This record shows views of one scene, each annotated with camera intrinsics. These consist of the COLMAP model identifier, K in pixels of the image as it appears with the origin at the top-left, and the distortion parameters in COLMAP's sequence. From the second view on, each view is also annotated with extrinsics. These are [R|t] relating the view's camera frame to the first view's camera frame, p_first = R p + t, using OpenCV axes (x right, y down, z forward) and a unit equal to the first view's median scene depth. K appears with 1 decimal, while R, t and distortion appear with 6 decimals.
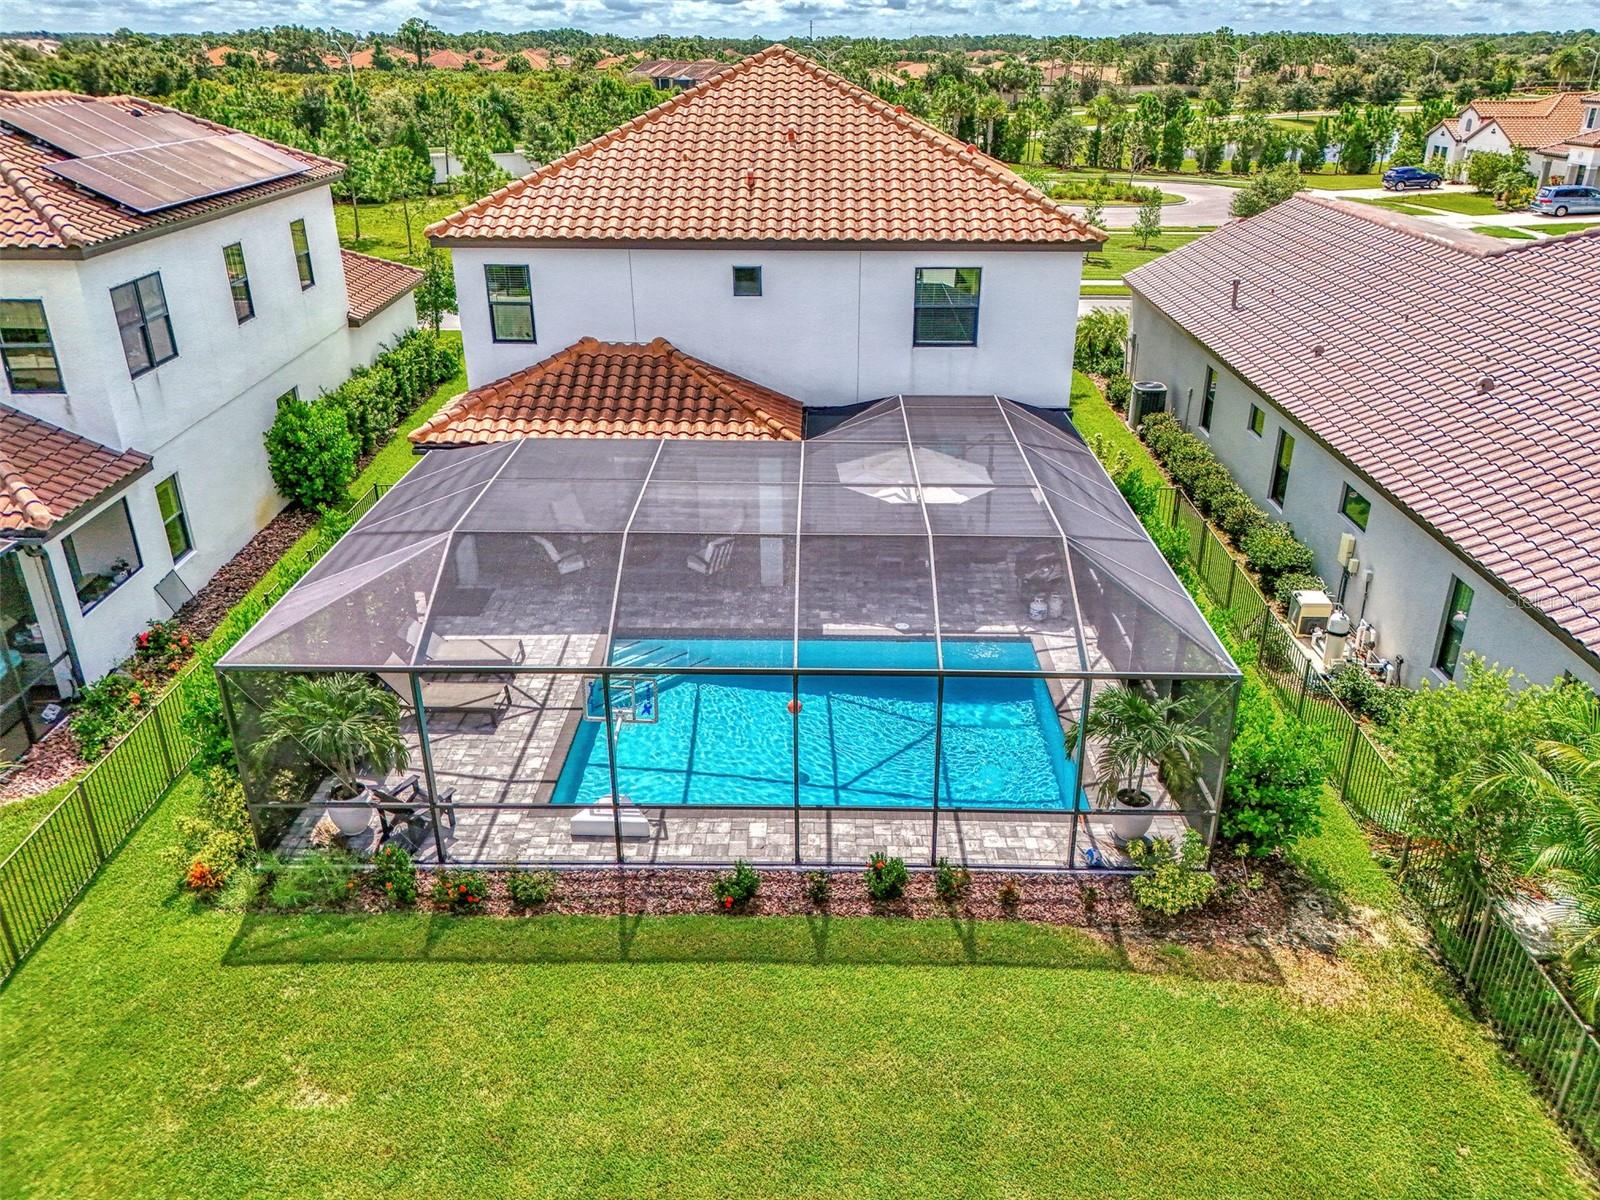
lens RADIAL K [[1200.3, 0, 813.0], [0, 1200.3, 568.9], [0, 0, 1]] dist [0.035682, -0.026646]
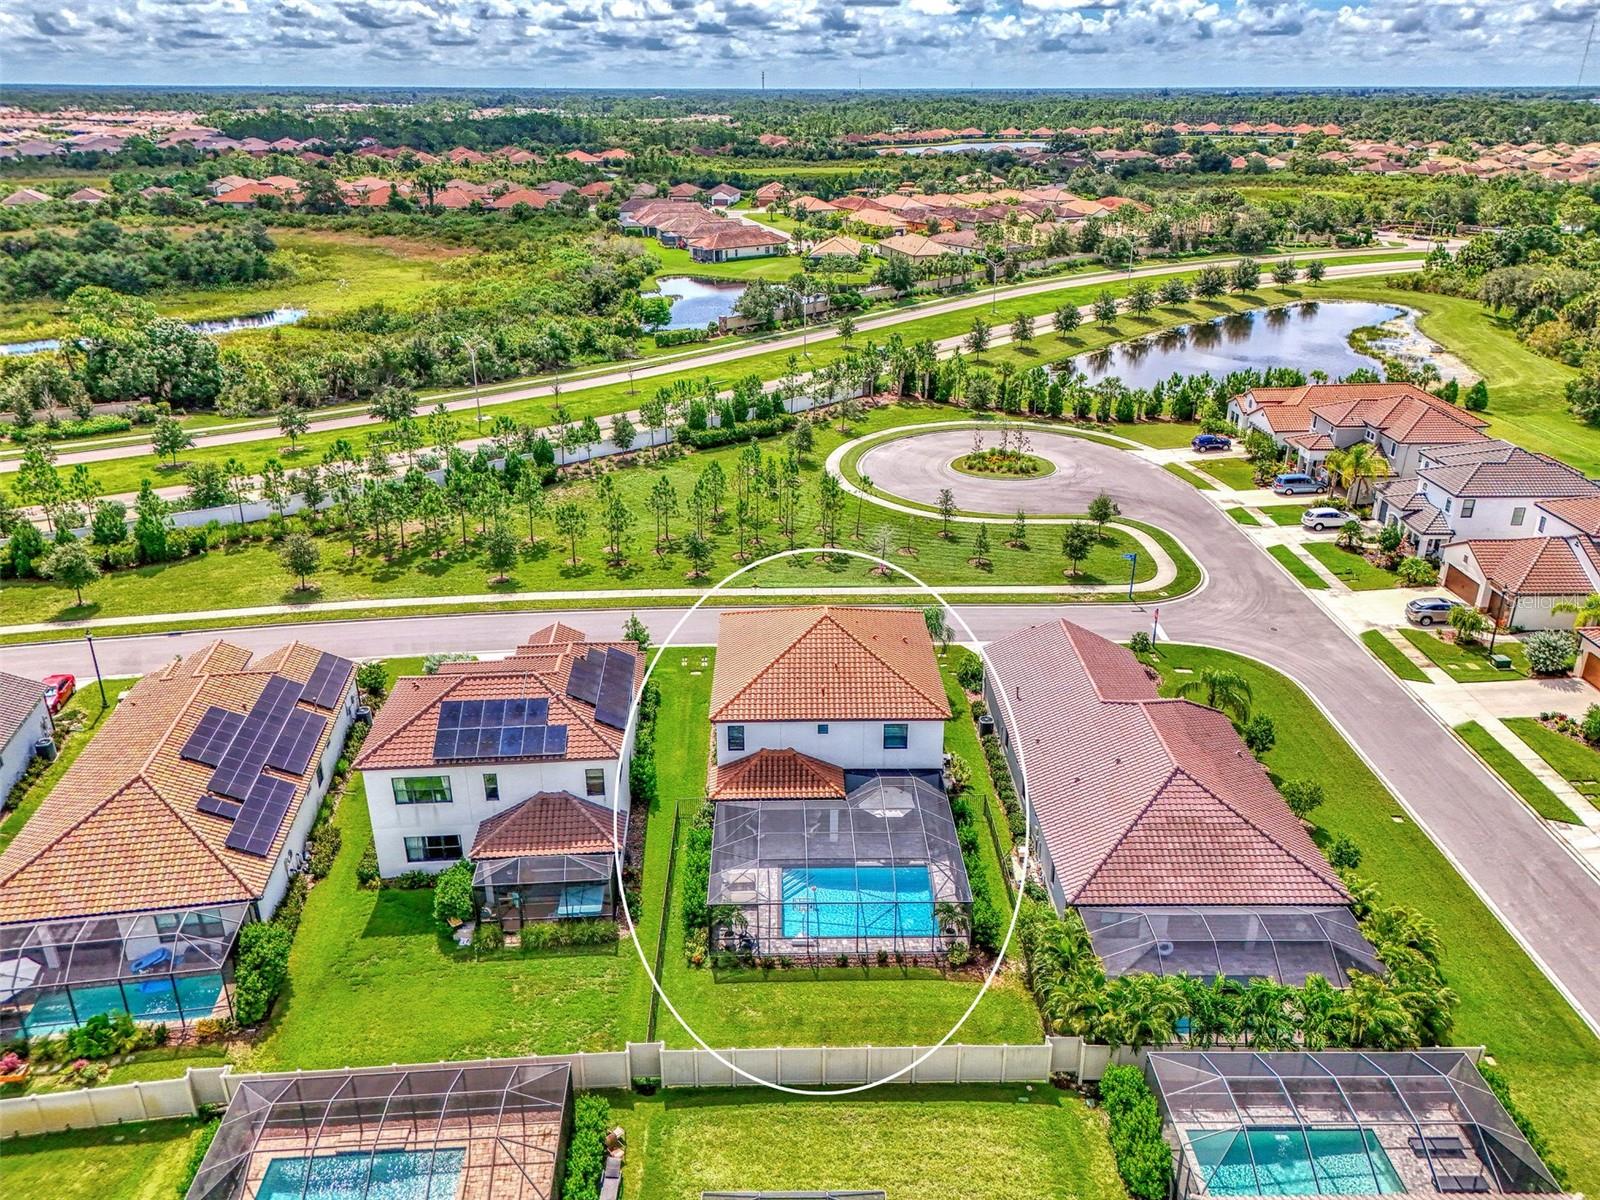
lens RADIAL K [[1184.5, 0, 800.7], [0, 1184.5, 578.2], [0, 0, 1]] dist [0.080238, -0.097574]
pose [[0.999587, -0.015840, 0.023958, -0.175379], [0.016342, 0.999648, -0.020896, -0.562621], [-0.023619, 0.021279, 0.999495, -1.815147]]
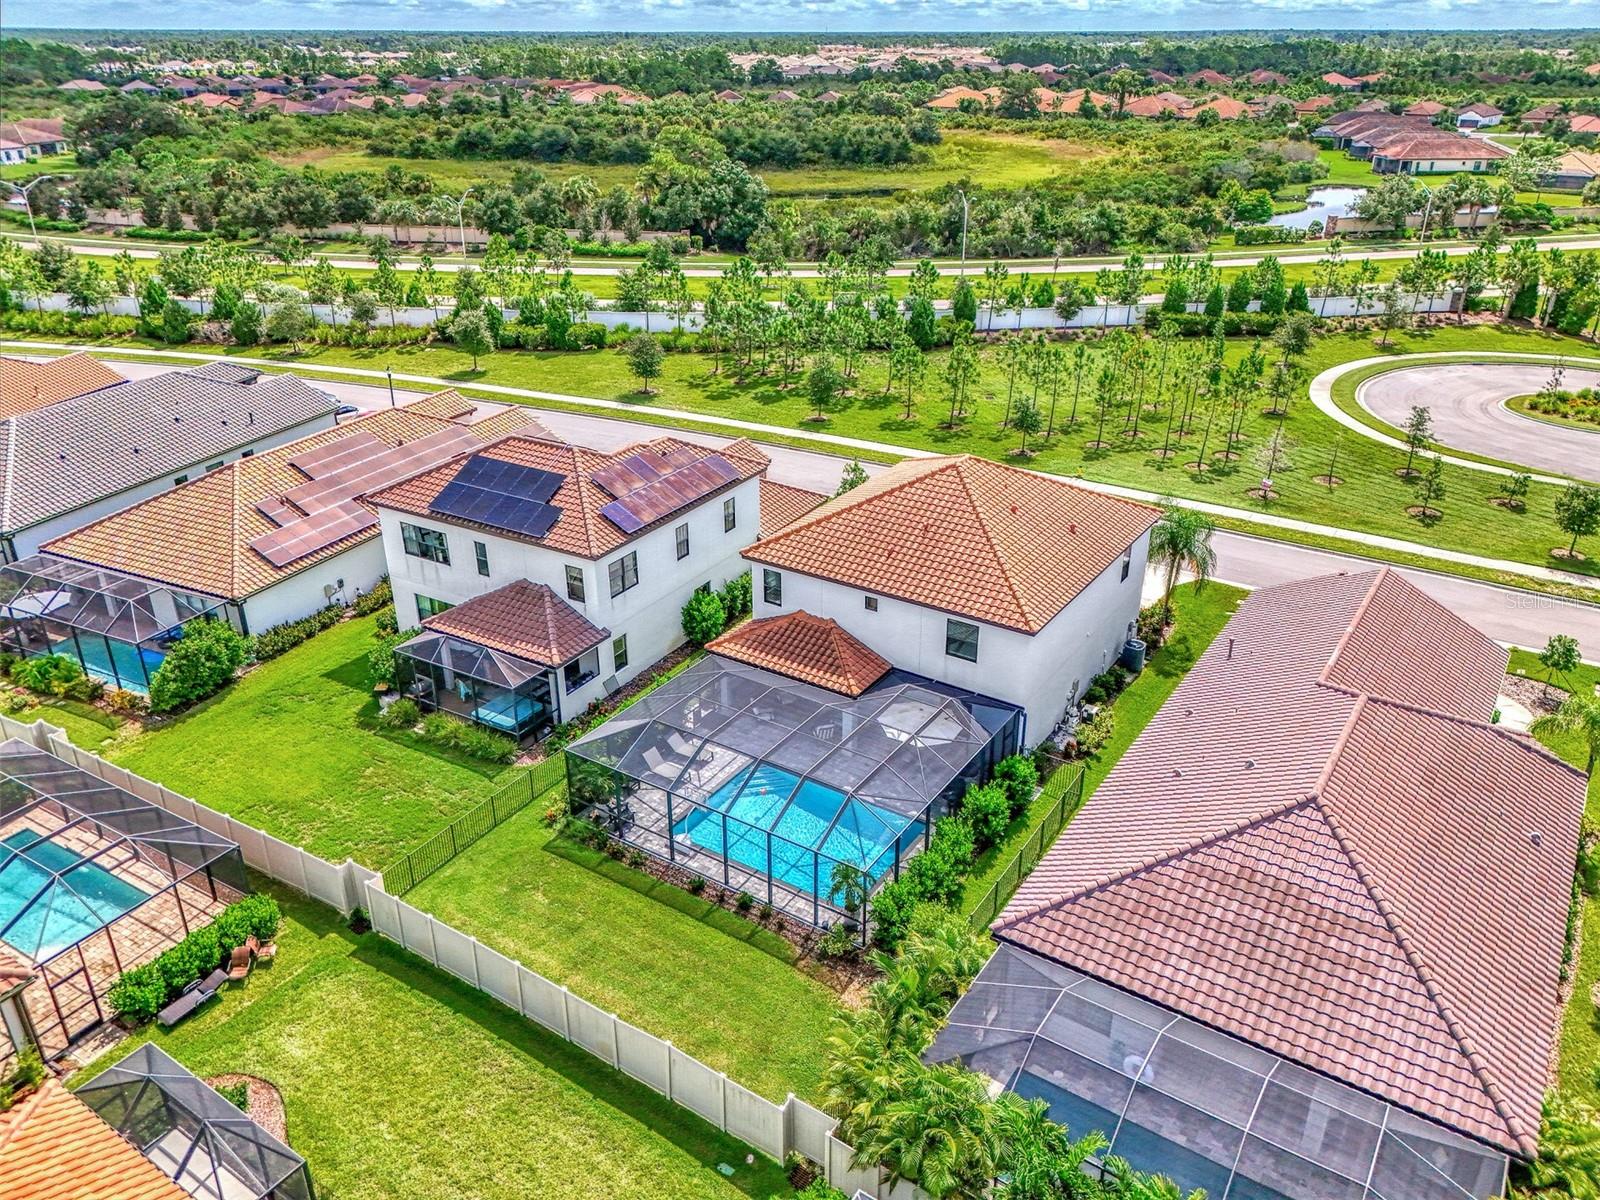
lens RADIAL K [[1184.5, 0, 800.7], [0, 1184.5, 578.2], [0, 0, 1]] dist [0.080238, -0.097574]
pose [[0.840703, 0.220231, -0.494688, 0.854495], [-0.211934, 0.974504, 0.073666, -0.424359], [0.498299, 0.042910, 0.865943, -0.794878]]
